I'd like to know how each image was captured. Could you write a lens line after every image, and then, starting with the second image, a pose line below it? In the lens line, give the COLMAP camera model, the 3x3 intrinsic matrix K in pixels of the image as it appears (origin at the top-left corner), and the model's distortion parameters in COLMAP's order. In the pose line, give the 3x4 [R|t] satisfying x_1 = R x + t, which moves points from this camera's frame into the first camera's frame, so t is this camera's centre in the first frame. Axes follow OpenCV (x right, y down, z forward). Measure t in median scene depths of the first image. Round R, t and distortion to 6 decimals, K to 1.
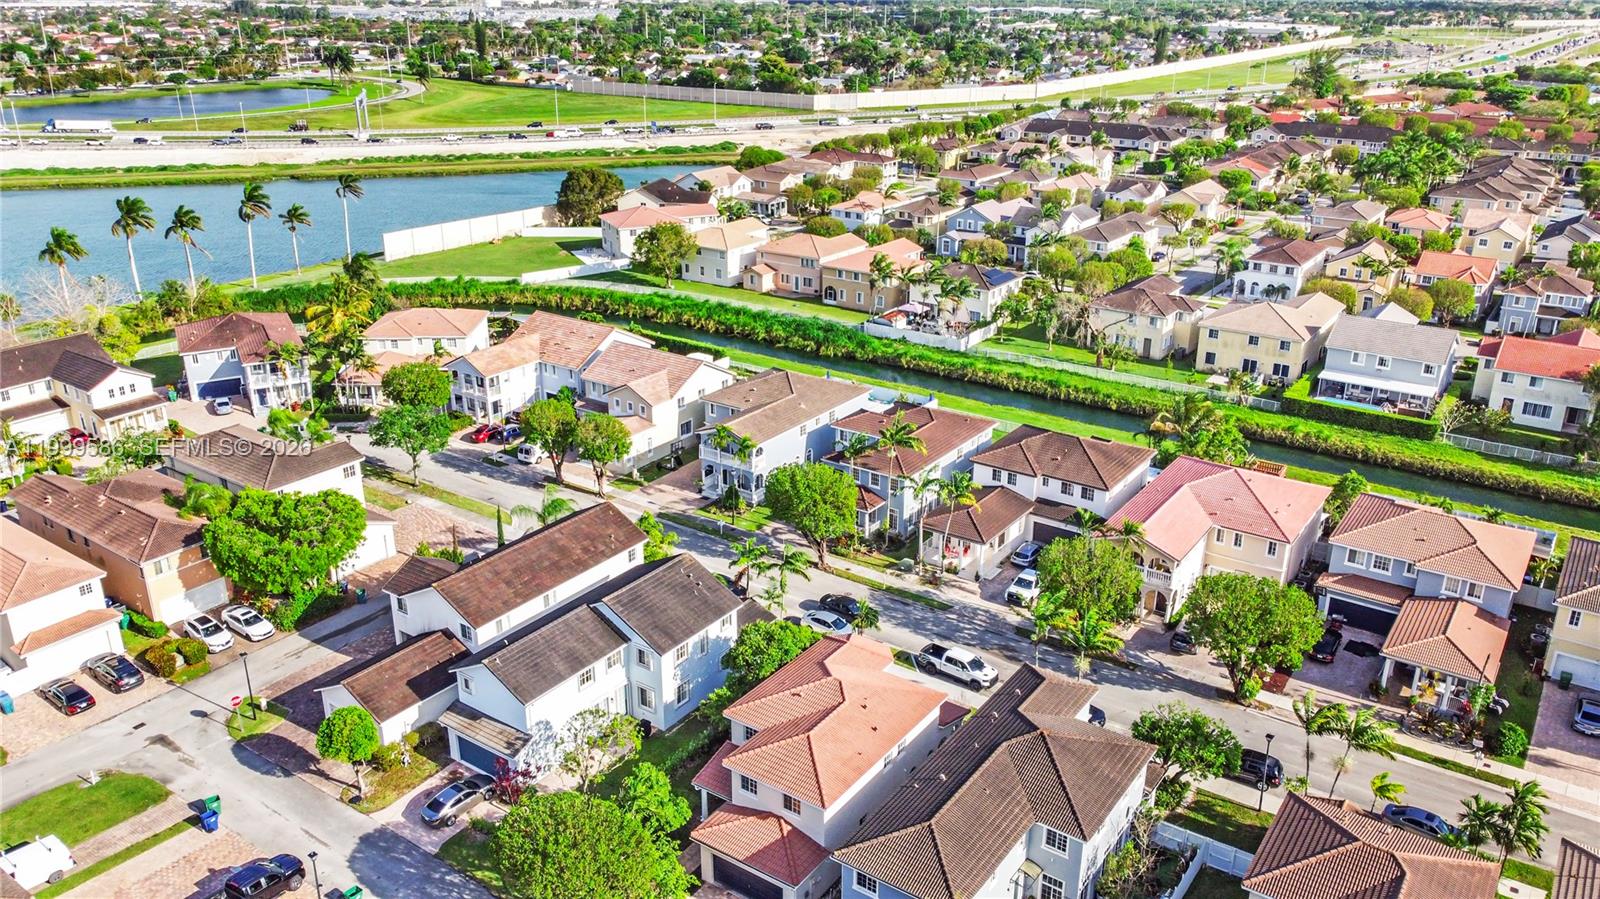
lens RADIAL K [[1208.7, 0, 800.0], [0, 1208.7, 449.5], [0, 0, 1]] dist [0.008807, -0.012966]
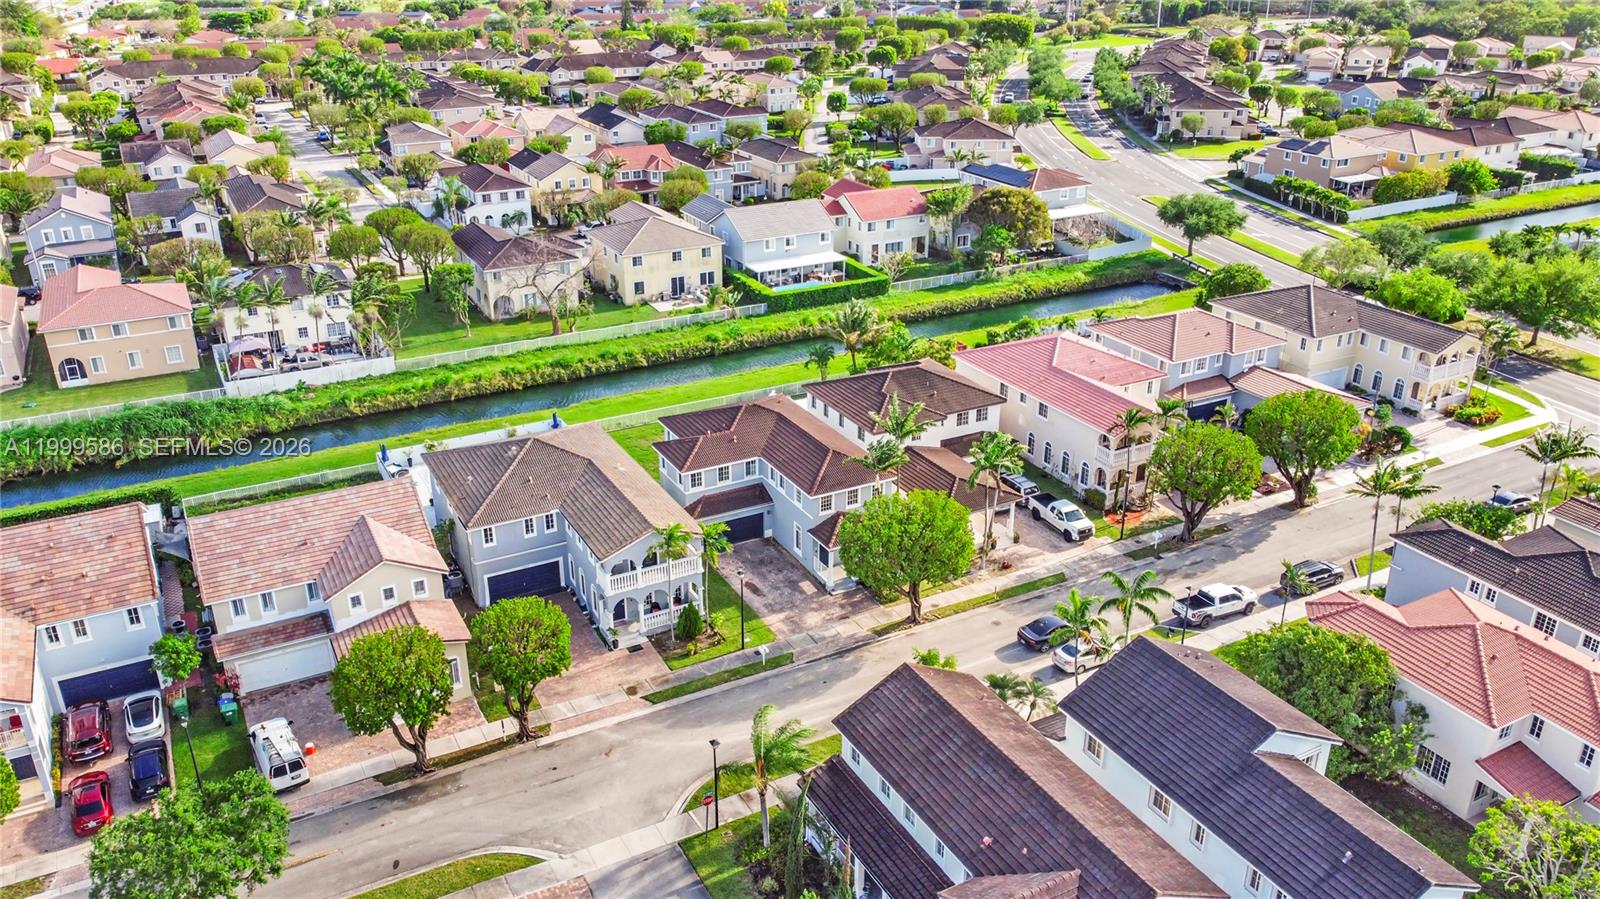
lens RADIAL K [[1208.7, 0, 800.0], [0, 1208.7, 449.5], [0, 0, 1]] dist [0.008807, -0.012966]
pose [[0.449810, -0.364917, 0.815173, -0.400635], [0.328293, 0.916379, 0.229071, -0.133858], [-0.830599, 0.164577, 0.531996, 0.432156]]
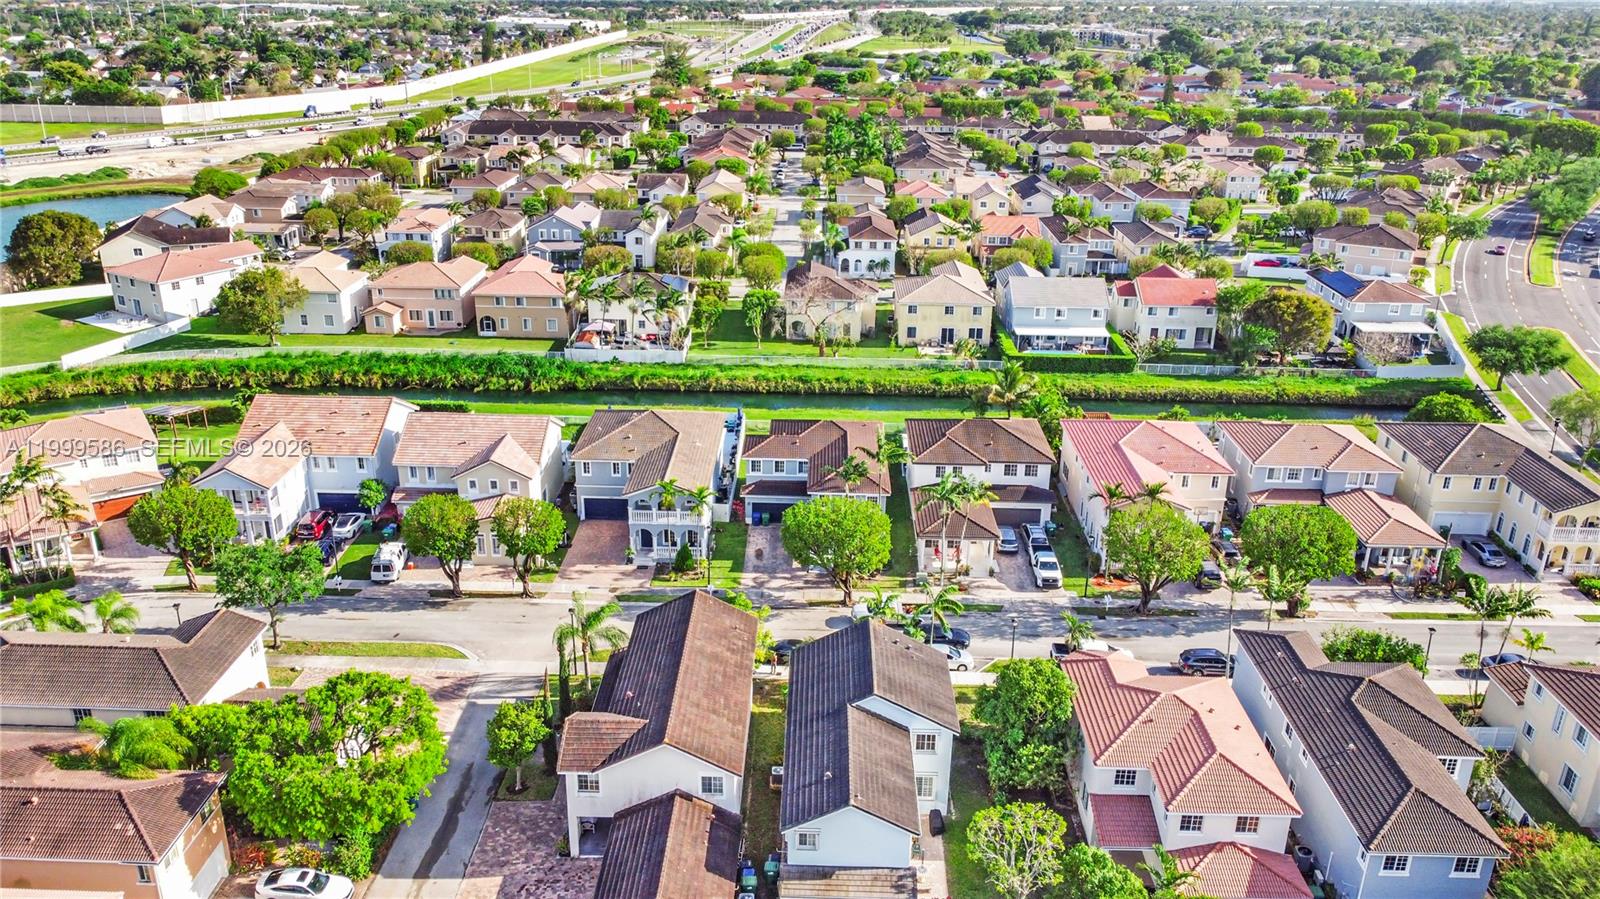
lens RADIAL K [[1208.7, 0, 800.0], [0, 1208.7, 449.5], [0, 0, 1]] dist [0.008807, -0.012966]
pose [[0.831072, -0.193791, 0.521311, -0.322922], [0.192059, 0.979668, 0.057999, -0.055086], [-0.521951, 0.051921, 0.851394, 0.145650]]
